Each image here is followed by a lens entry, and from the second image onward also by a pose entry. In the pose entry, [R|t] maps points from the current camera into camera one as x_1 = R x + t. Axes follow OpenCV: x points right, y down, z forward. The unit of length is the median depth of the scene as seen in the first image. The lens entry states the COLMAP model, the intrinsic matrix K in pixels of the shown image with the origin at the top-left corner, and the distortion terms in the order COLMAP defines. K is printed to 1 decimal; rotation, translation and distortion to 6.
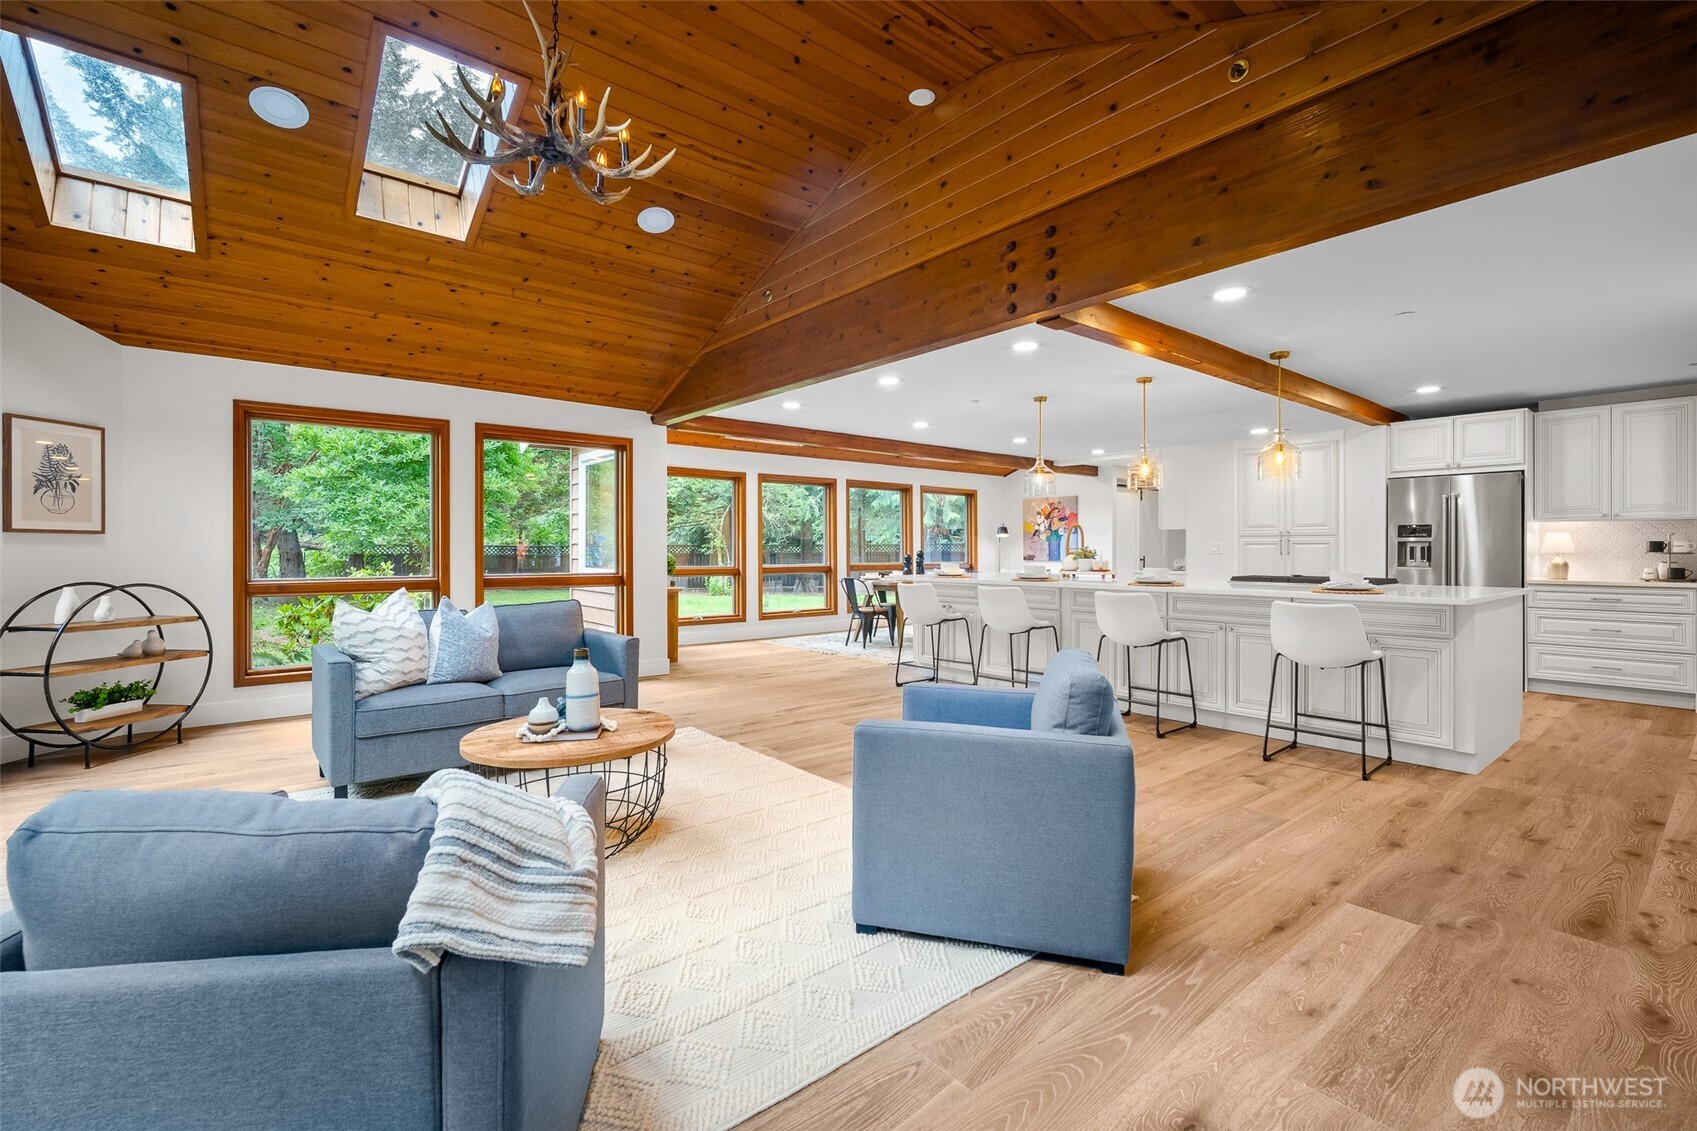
lens RADIAL K [[744.3, 0, 849.7], [0, 744.3, 562.9], [0, 0, 1]] dist [-0.012279, 0.003962]
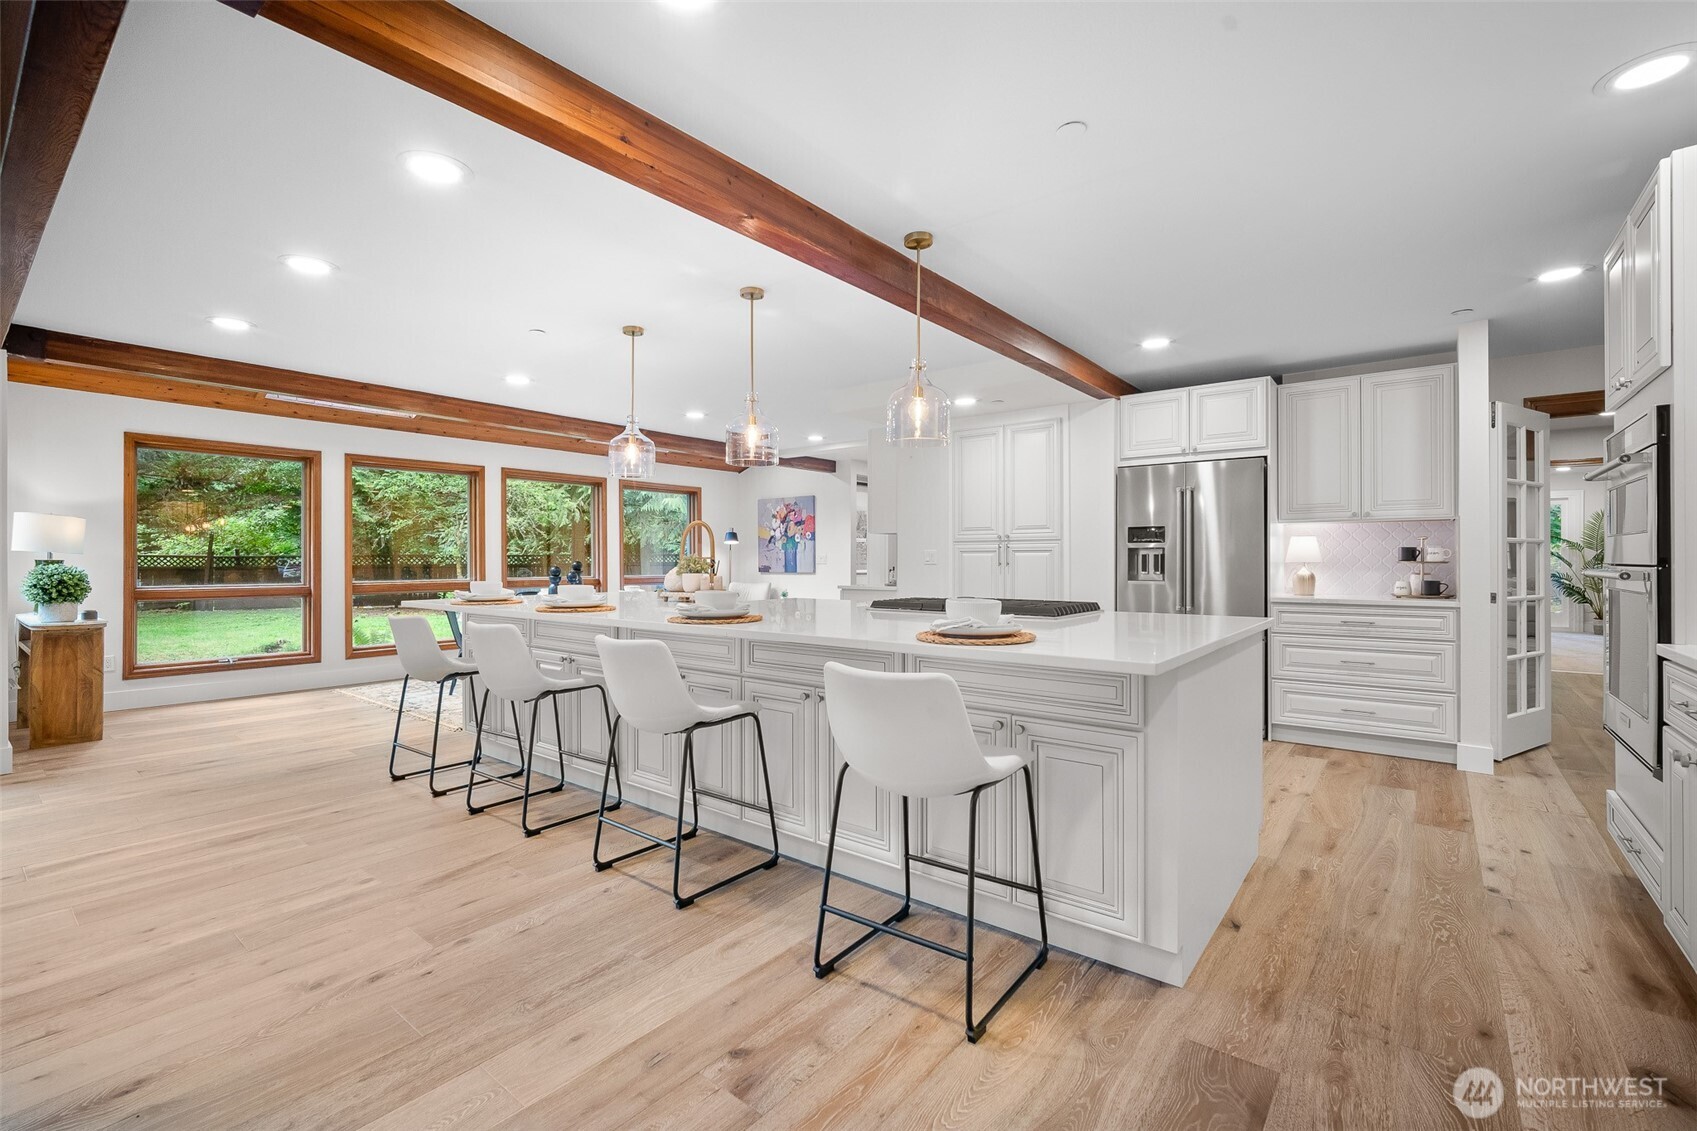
lens RADIAL K [[744.3, 0, 840.1], [0, 744.3, 576.3], [0, 0, 1]] dist [-0.012279, 0.003962]
pose [[0.977675, -0.006504, 0.210023, 0.293547], [0.005521, 0.999971, 0.005266, -0.005459], [-0.210052, -0.003989, 0.977682, 0.314260]]
